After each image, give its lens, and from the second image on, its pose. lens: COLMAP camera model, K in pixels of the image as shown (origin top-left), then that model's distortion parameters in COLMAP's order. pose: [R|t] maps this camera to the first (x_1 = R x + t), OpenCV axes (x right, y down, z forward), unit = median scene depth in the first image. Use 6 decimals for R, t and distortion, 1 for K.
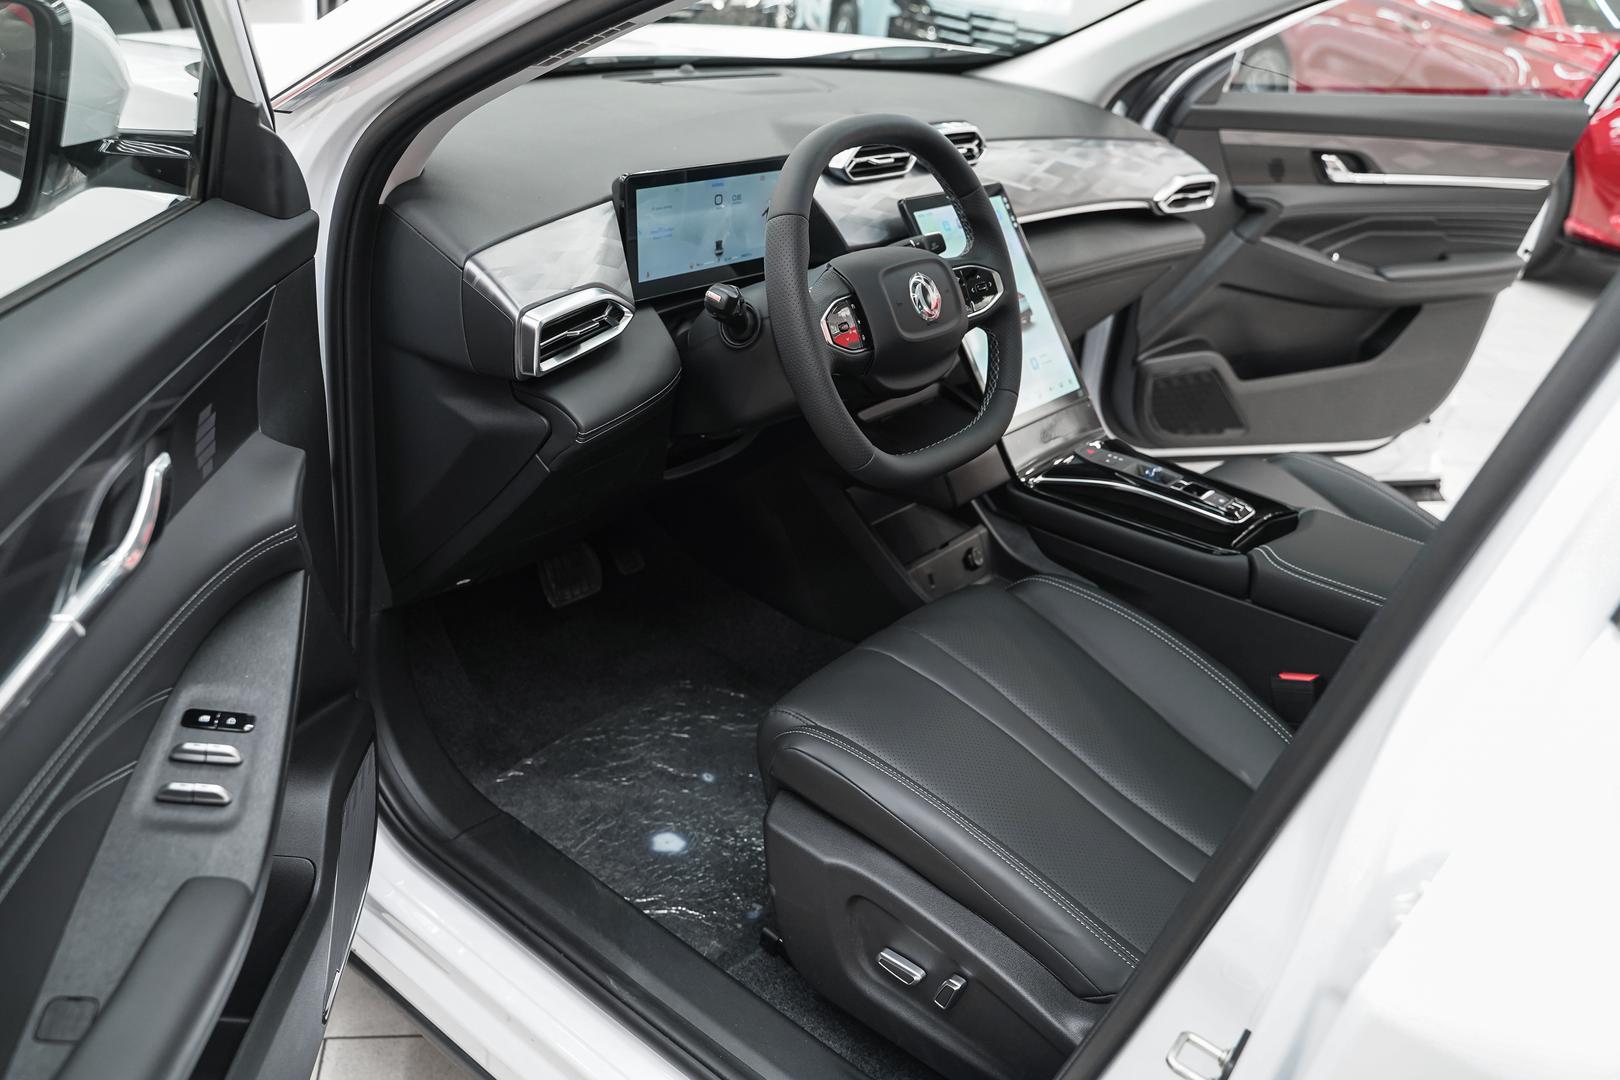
lens RADIAL K [[1363.4, 0, 810.0], [0, 1363.4, 540.0], [0, 0, 1]] dist [-0.075105, 0.001348]
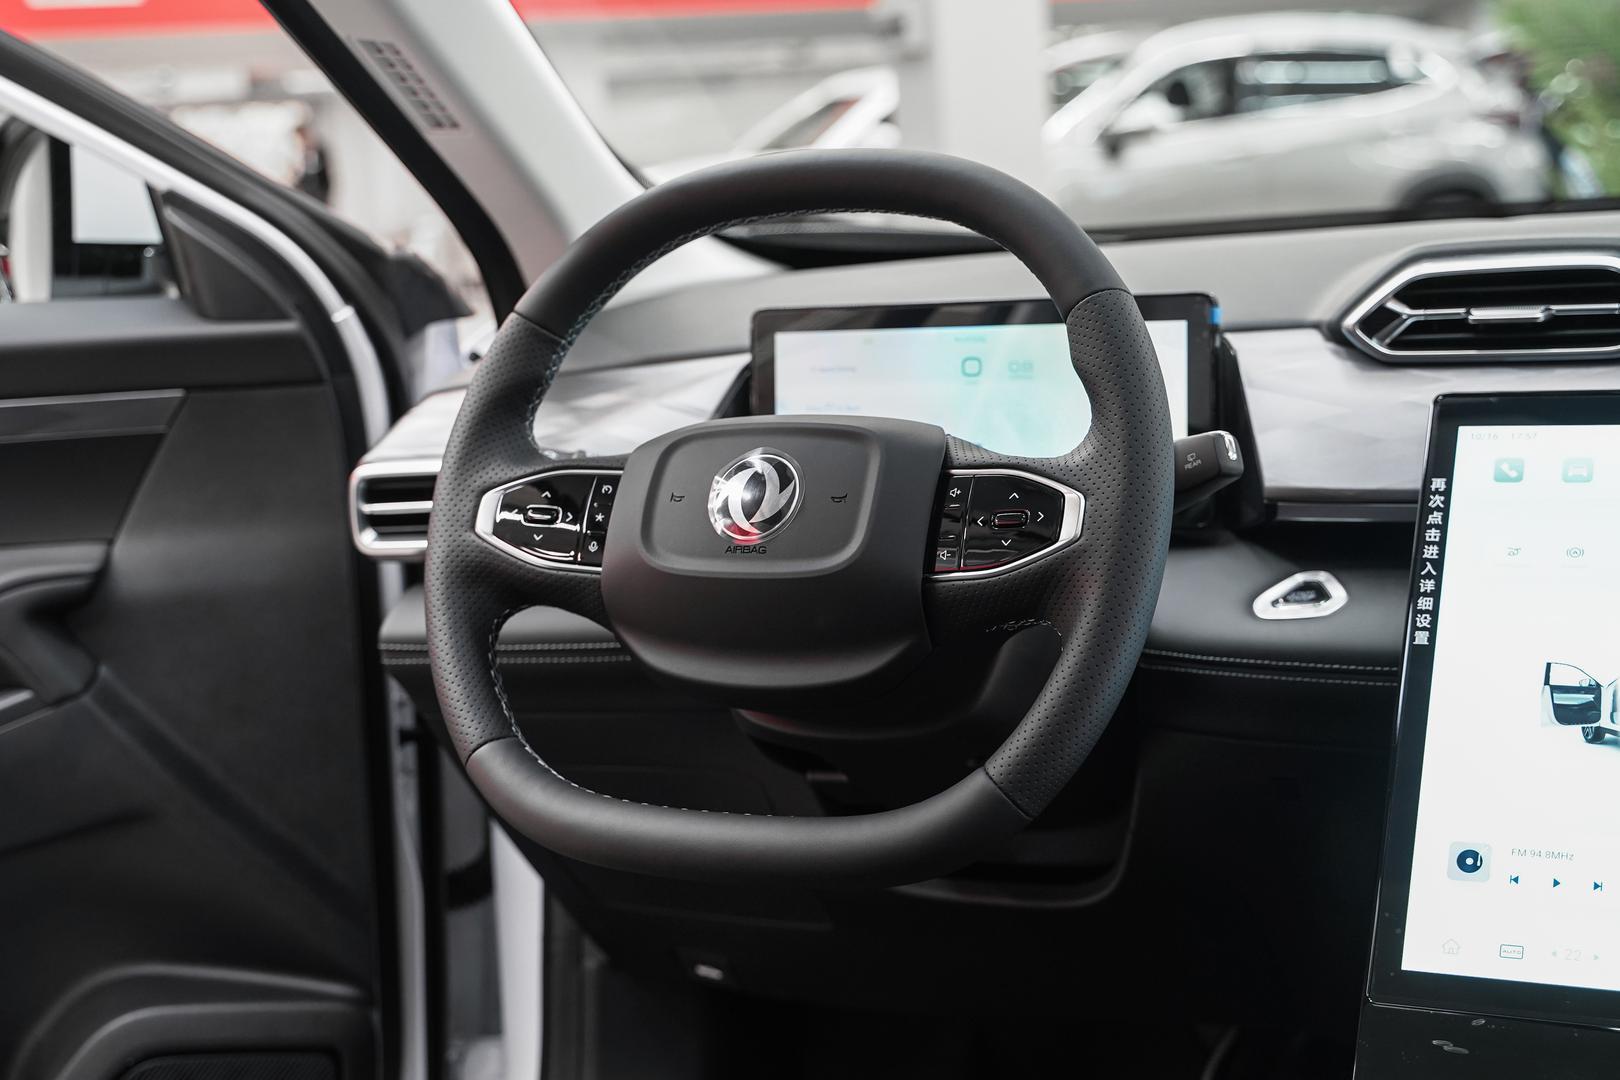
lens RADIAL K [[2195.2, 0, 810.0], [0, 2195.2, 540.0], [0, 0, 1]] dist [0.007736, -0.033976]
pose [[0.210399, 0.023905, -0.977323, 0.571371], [-0.358108, 0.932100, -0.054295, -0.089751], [0.909665, 0.361411, 0.204674, 0.597741]]
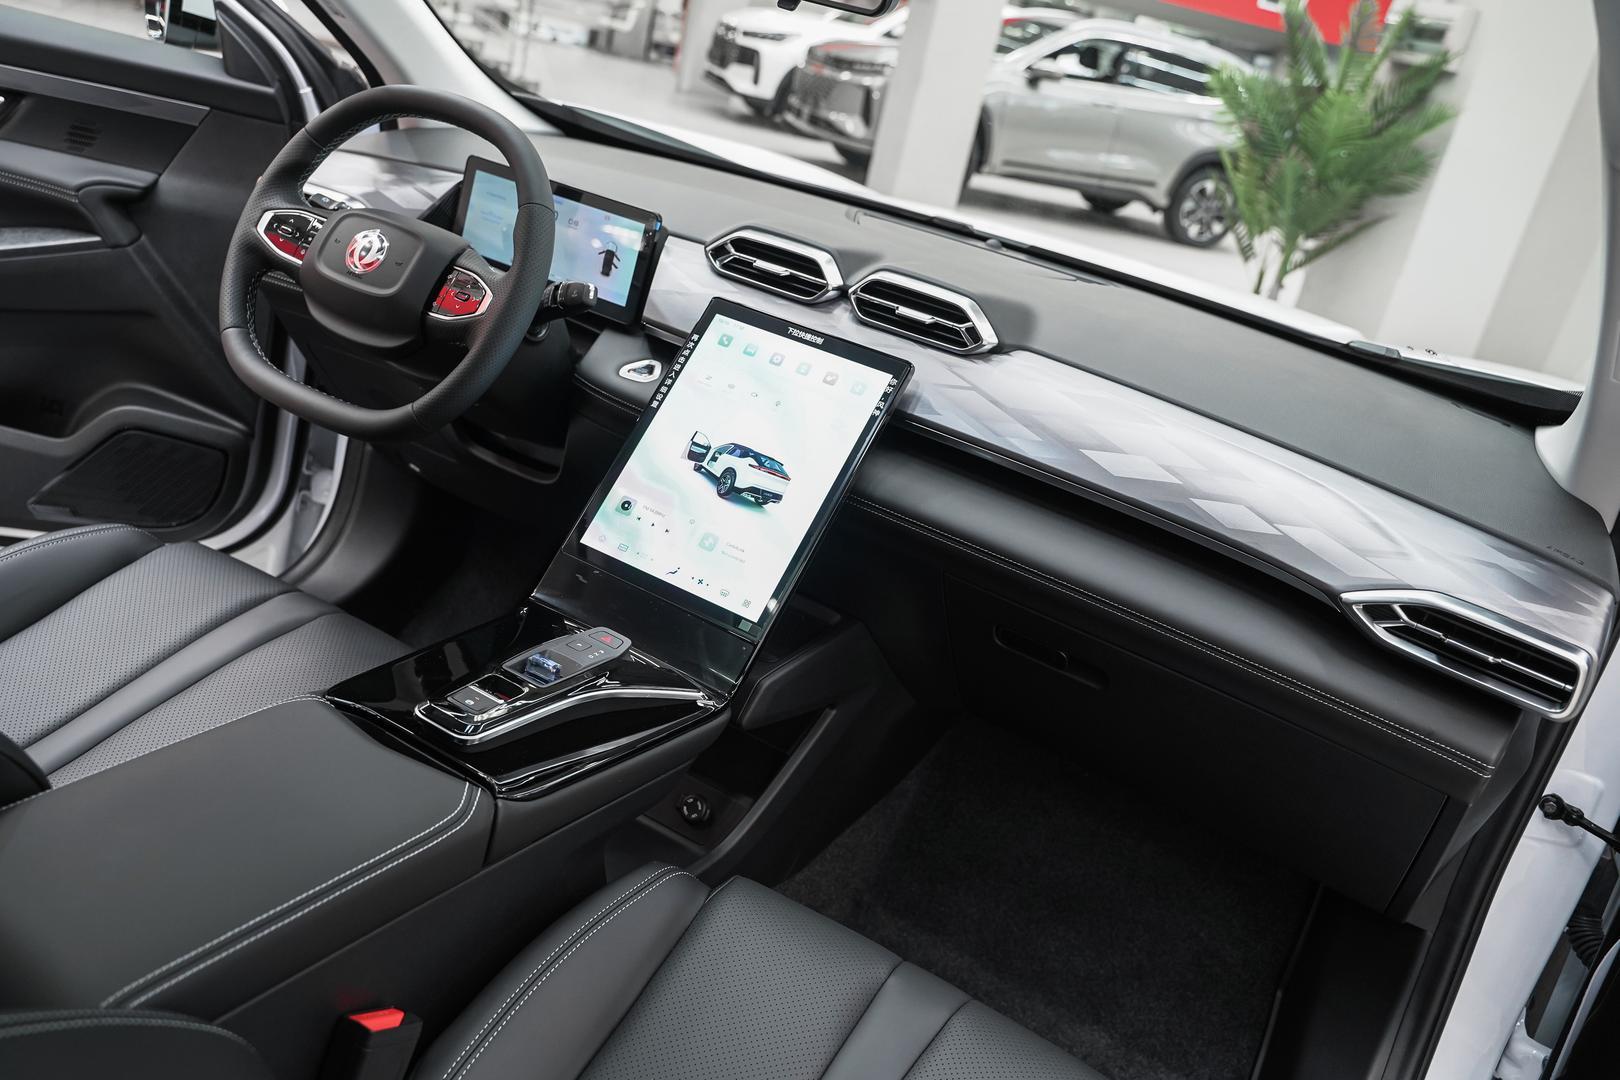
lens RADIAL K [[1333.4, 0, 800.8], [0, 1333.4, 525.9], [0, 0, 1]] dist [-0.016169, -0.000039]
pose [[0.163807, 0.272727, -0.948044, 0.771532], [-0.608078, 0.784655, 0.120658, -0.229075], [0.776794, 0.556720, 0.294371, 0.738674]]
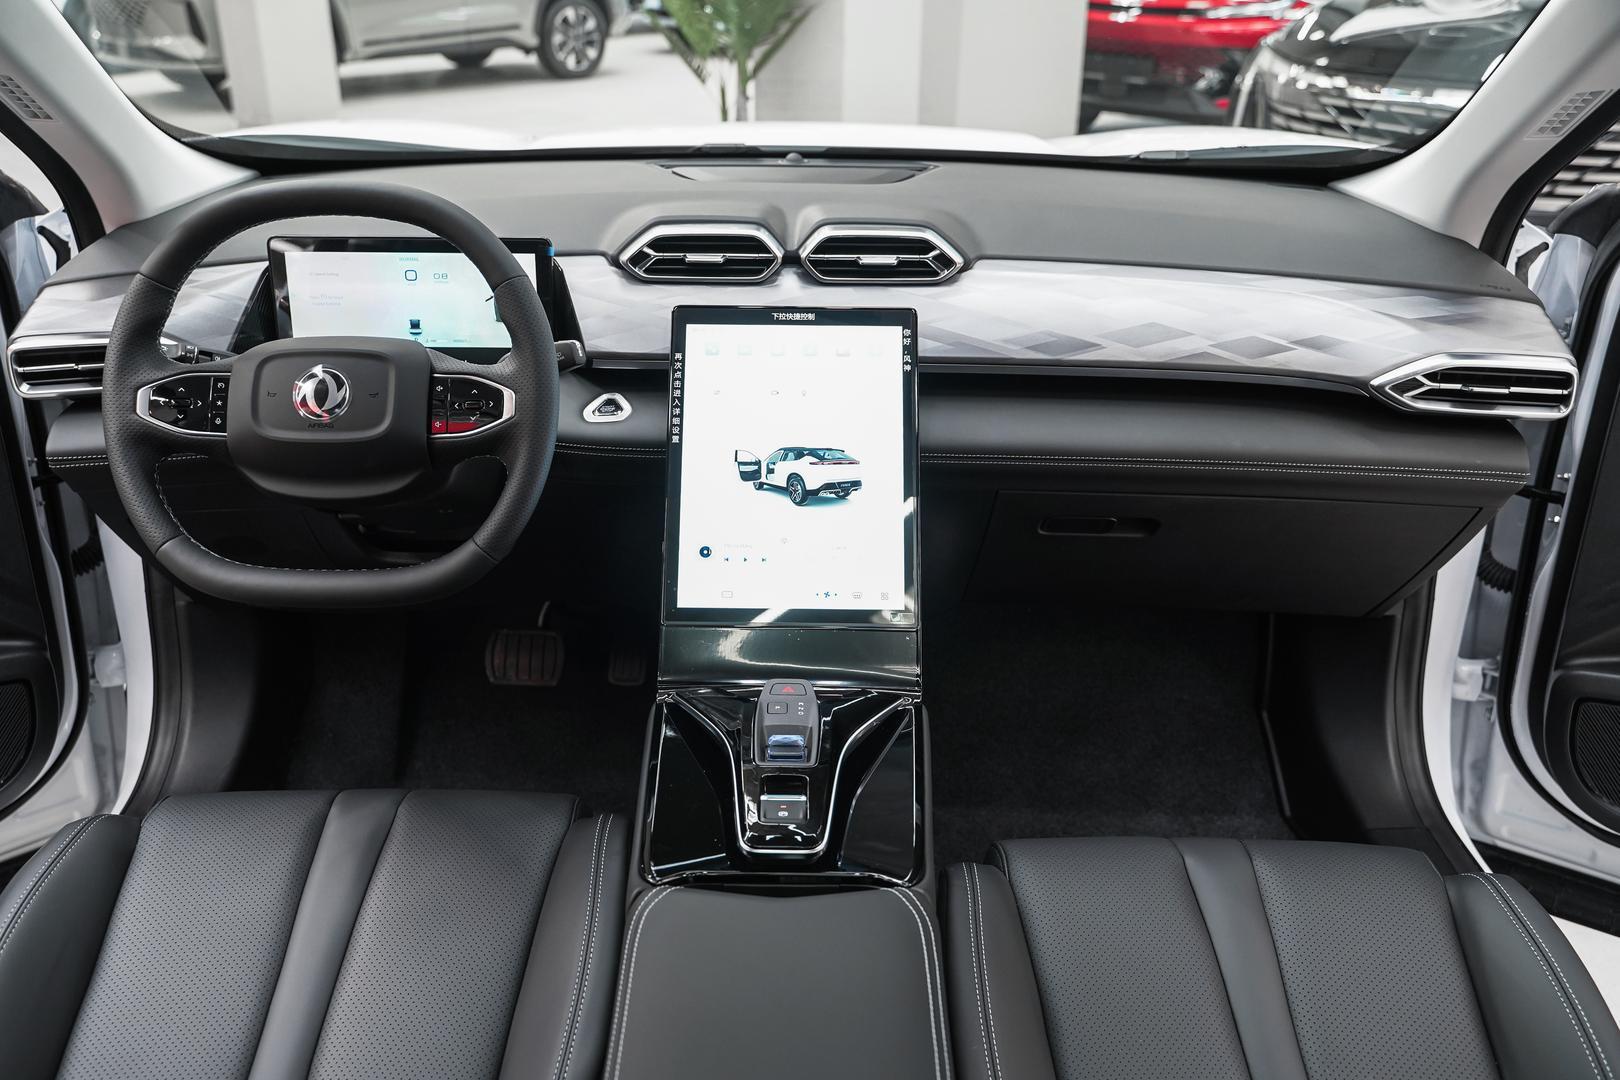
lens RADIAL K [[1309.9, 0, 789.8], [0, 1309.9, 538.0], [0, 0, 1]] dist [-0.005274, -0.003188]
pose [[0.606642, 0.226381, -0.762061, 0.613026], [-0.297377, 0.953624, 0.046560, -0.149525], [0.737260, 0.198374, 0.645829, 0.489684]]
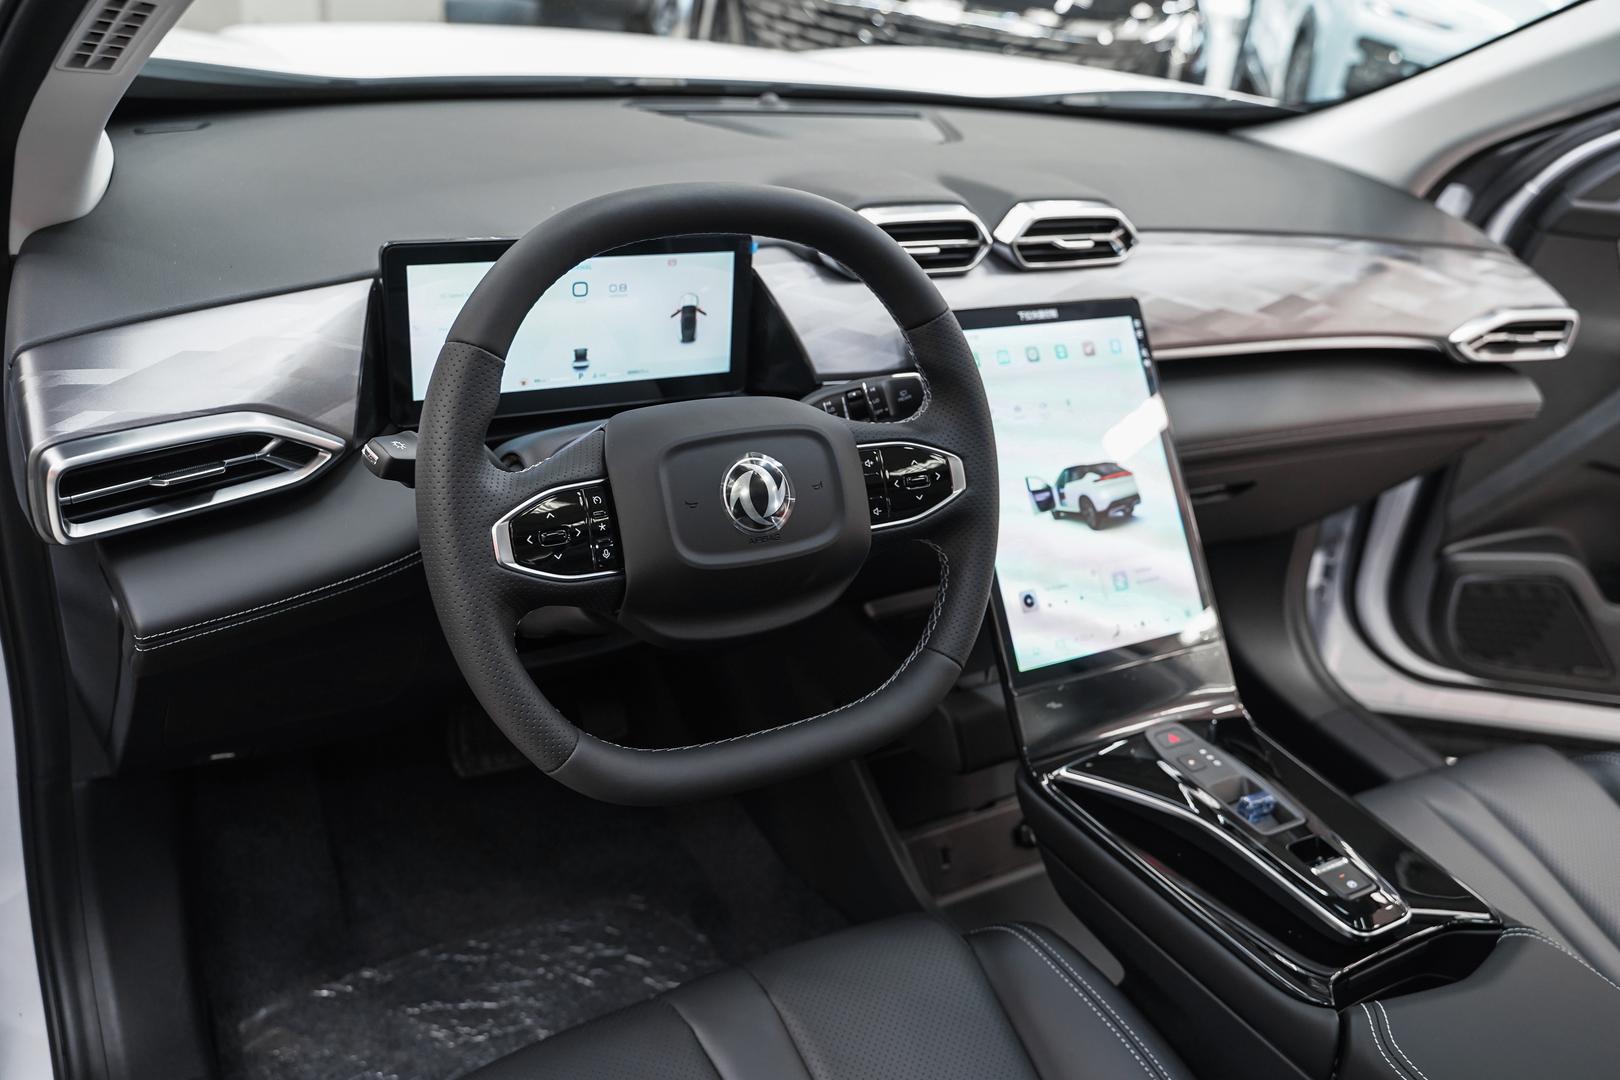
lens RADIAL K [[1333.4, 0, 800.8], [0, 1333.4, 525.9], [0, 0, 1]] dist [-0.016169, -0.000039]
pose [[0.932524, 0.162916, -0.322269, 0.200728], [-0.173057, 0.984908, -0.002861, -0.115061], [0.316939, 0.058439, 0.946644, 0.315168]]
